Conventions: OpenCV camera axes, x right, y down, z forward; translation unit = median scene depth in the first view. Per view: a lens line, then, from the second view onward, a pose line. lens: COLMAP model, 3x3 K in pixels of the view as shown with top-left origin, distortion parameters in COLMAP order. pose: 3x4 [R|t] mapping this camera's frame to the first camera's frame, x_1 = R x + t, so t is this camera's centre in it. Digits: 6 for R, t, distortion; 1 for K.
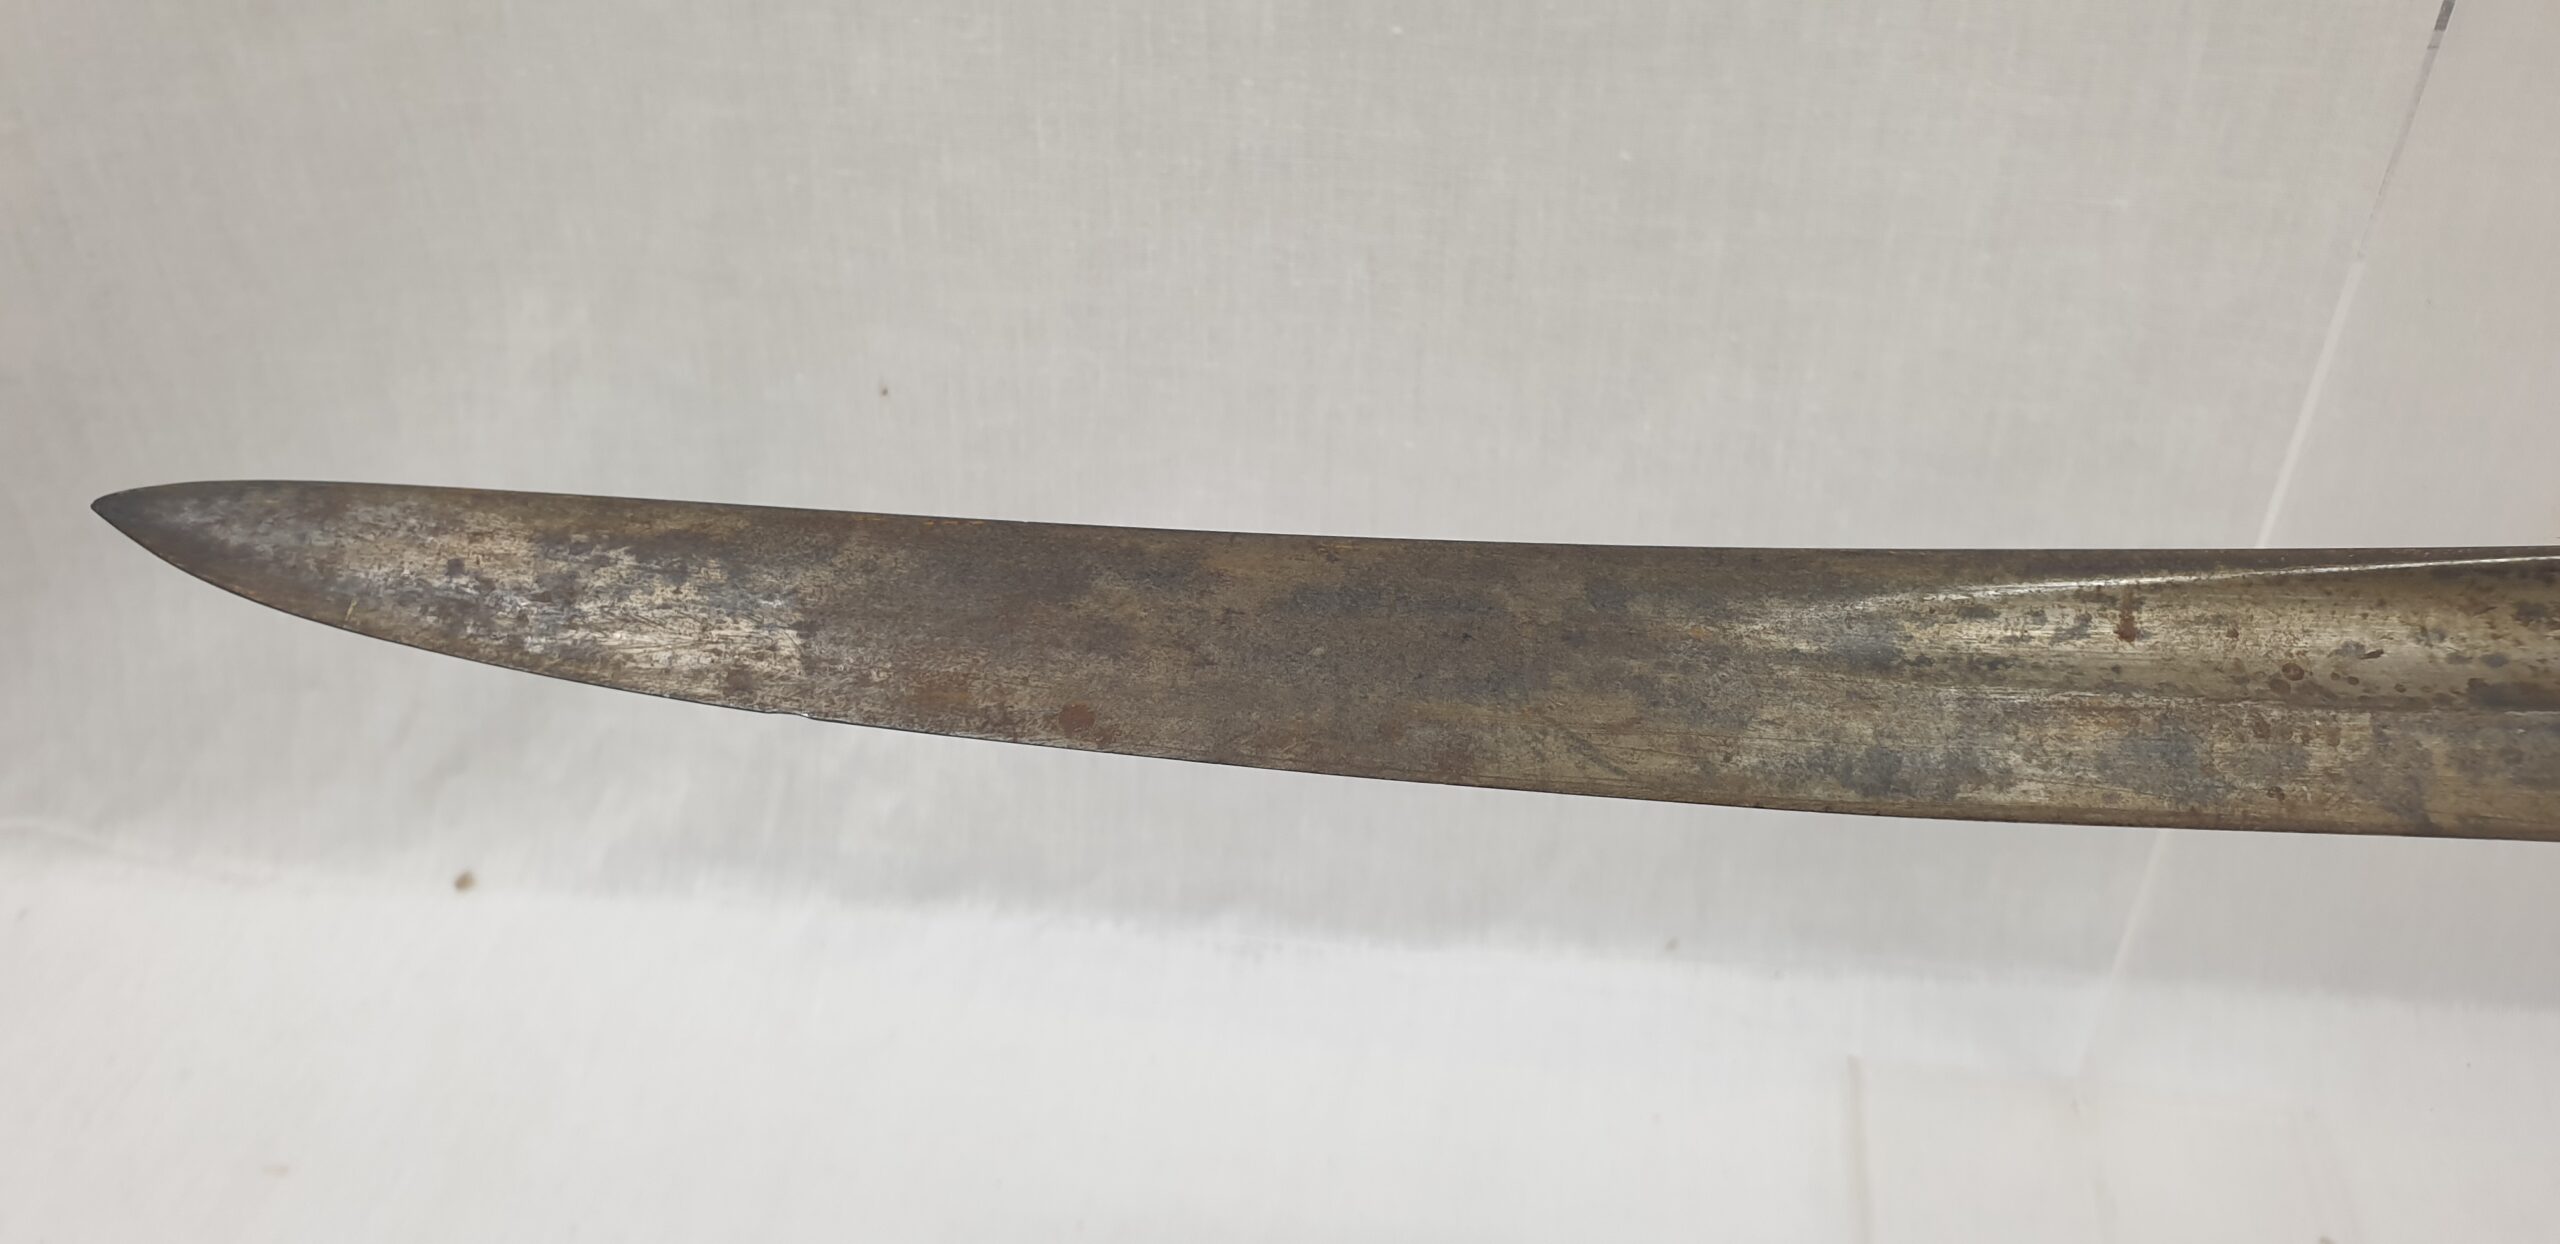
lens RADIAL K [[1927.4, 0, 1267.6], [0, 1927.4, 623.9], [0, 0, 1]] dist [-0.017285, -0.007095]
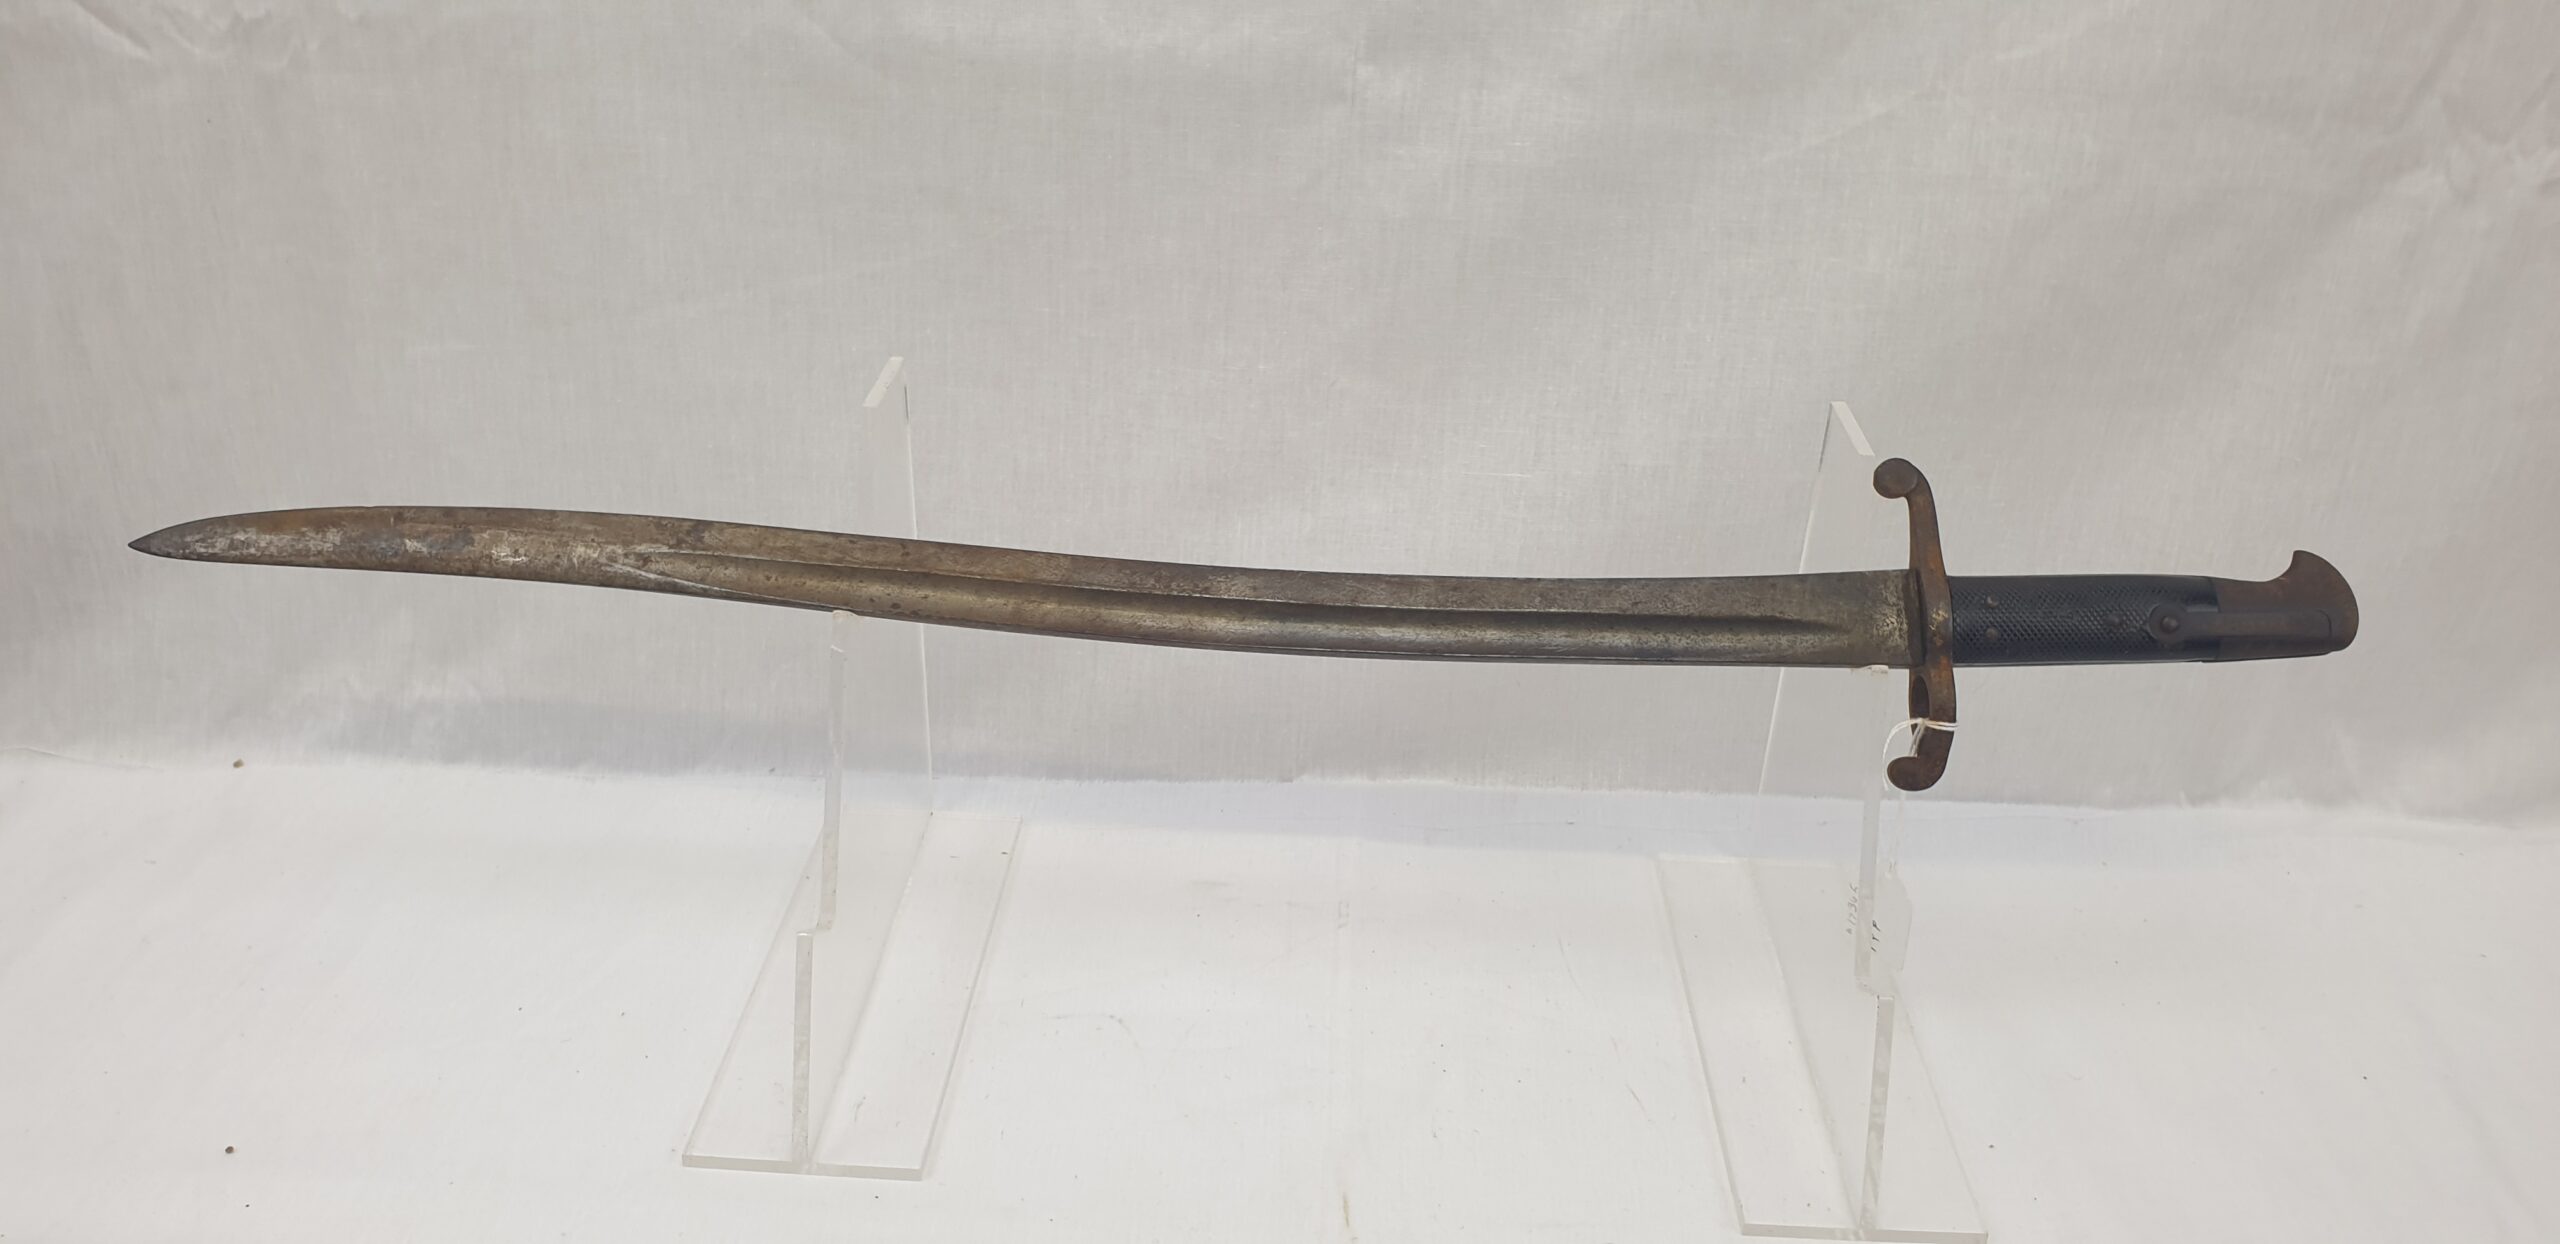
lens RADIAL K [[1906.3, 0, 1275.2], [0, 1906.3, 674.8], [0, 0, 1]] dist [0.000525, -0.001975]
pose [[0.992913, -0.008817, 0.118518, 1.040503], [0.024293, 0.991245, -0.129780, 0.704055], [-0.116336, 0.131739, 0.984434, -2.682728]]
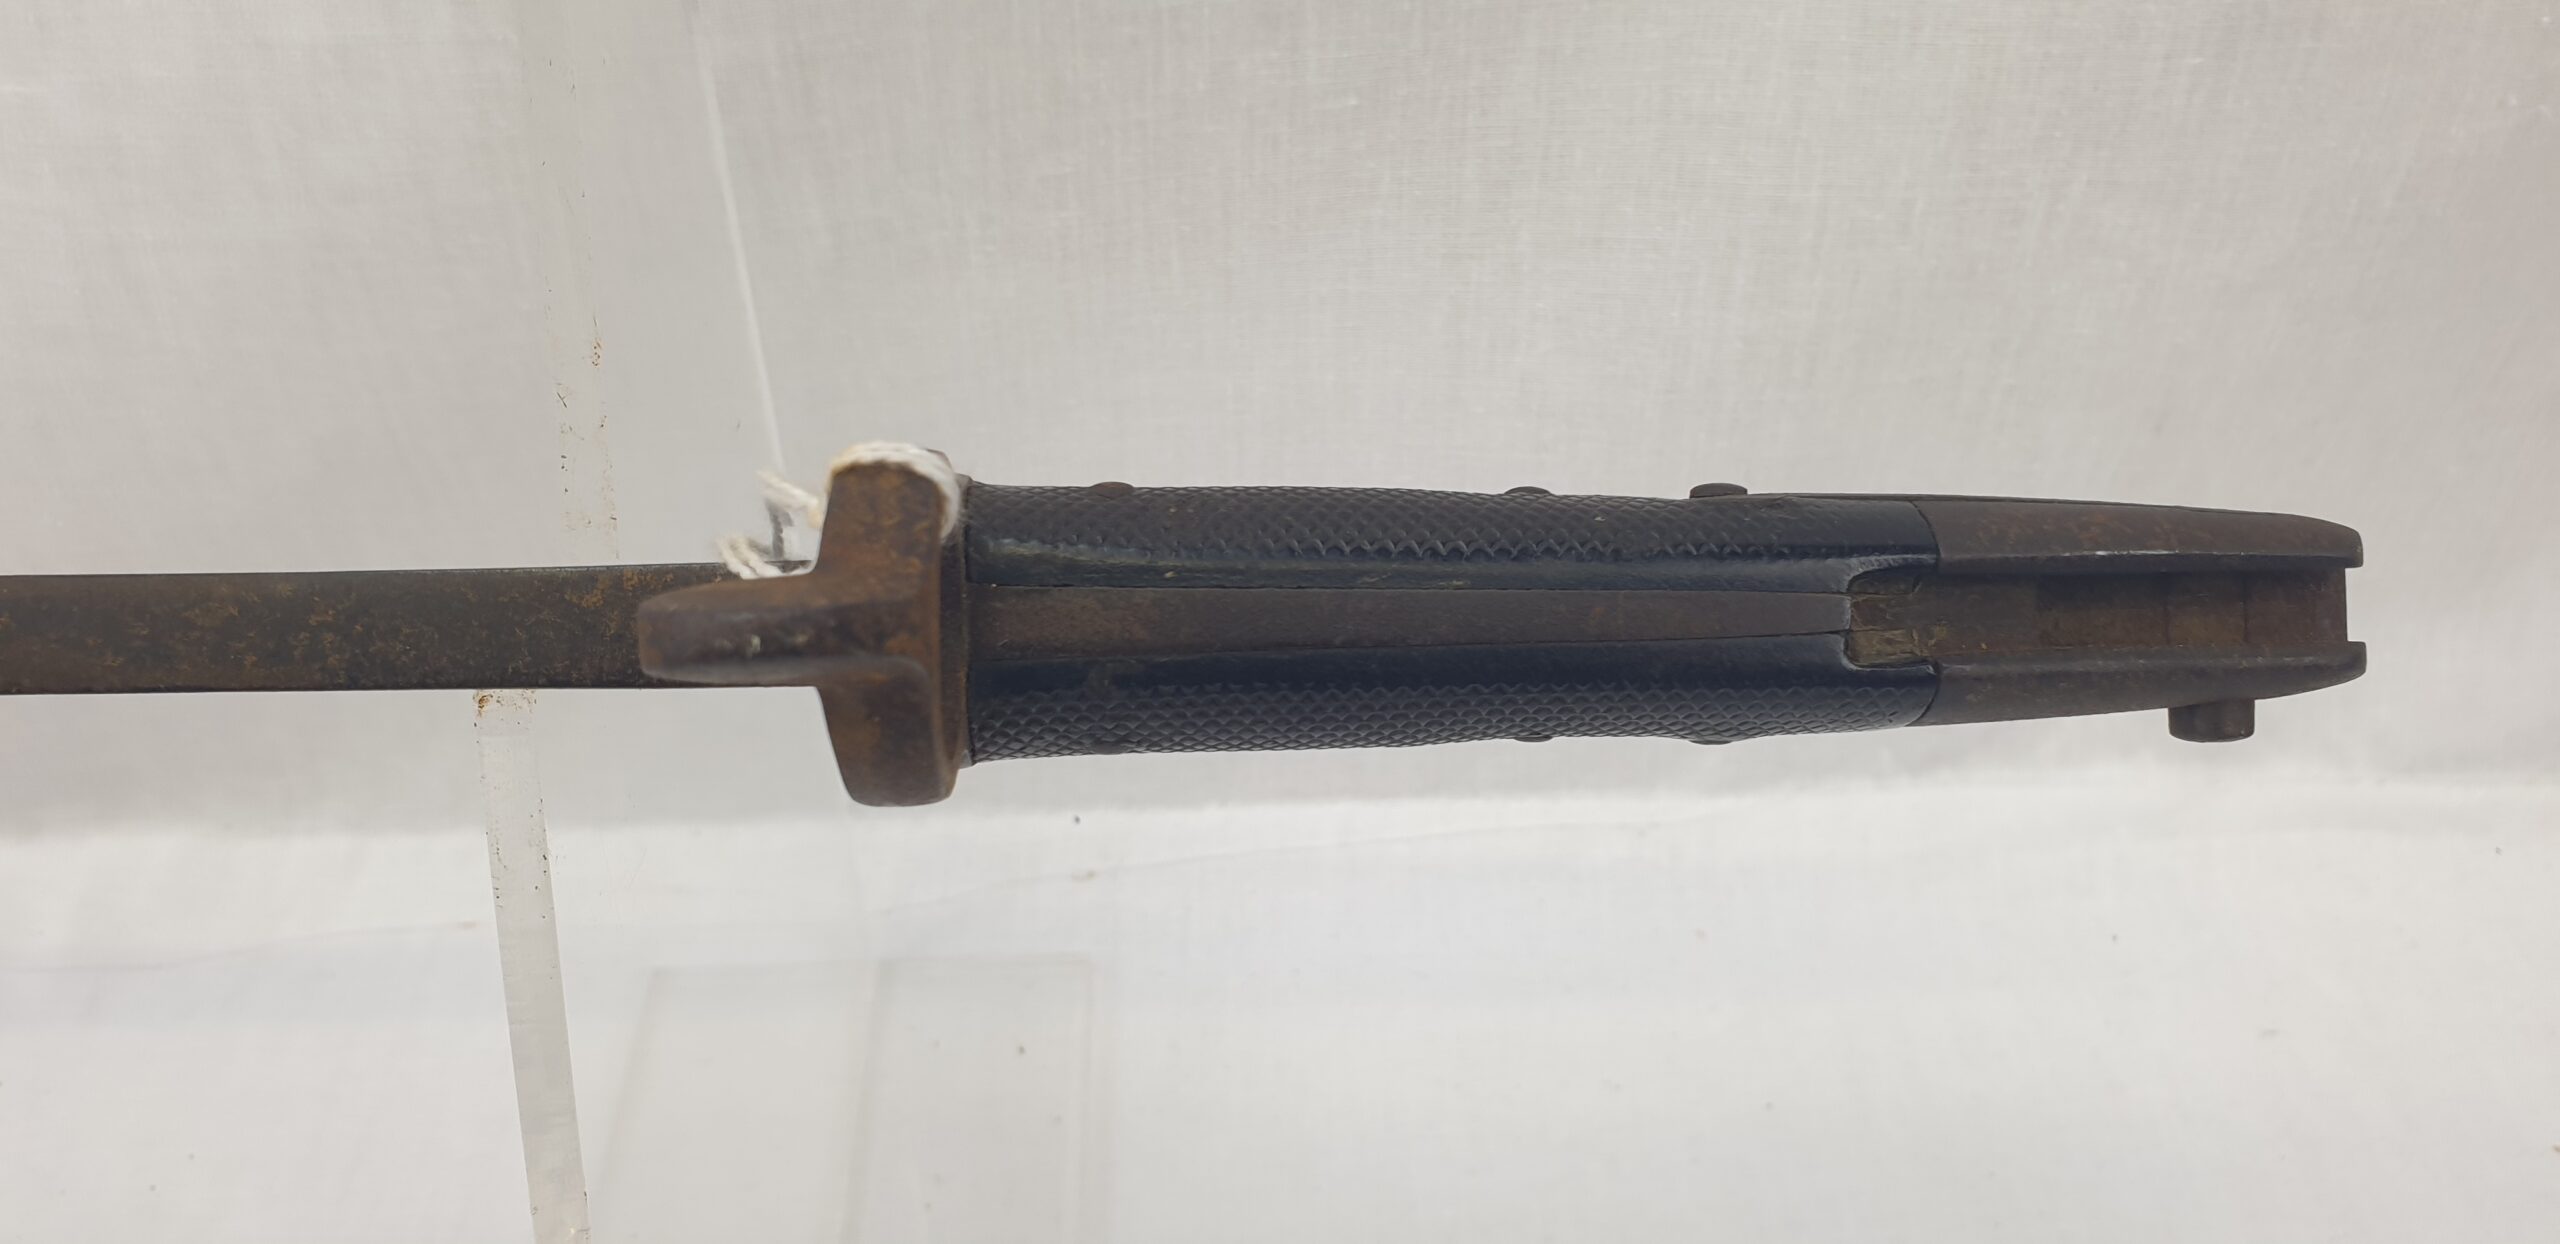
lens RADIAL K [[1919.6, 0, 1290.8], [0, 1919.6, 620.0], [0, 0, 1]] dist [-0.002150, -0.000971]
pose [[0.984307, -0.091585, 0.150839, 2.782371], [0.086957, 0.995524, 0.037011, 0.193852], [-0.153554, -0.023314, 0.987865, -0.367103]]
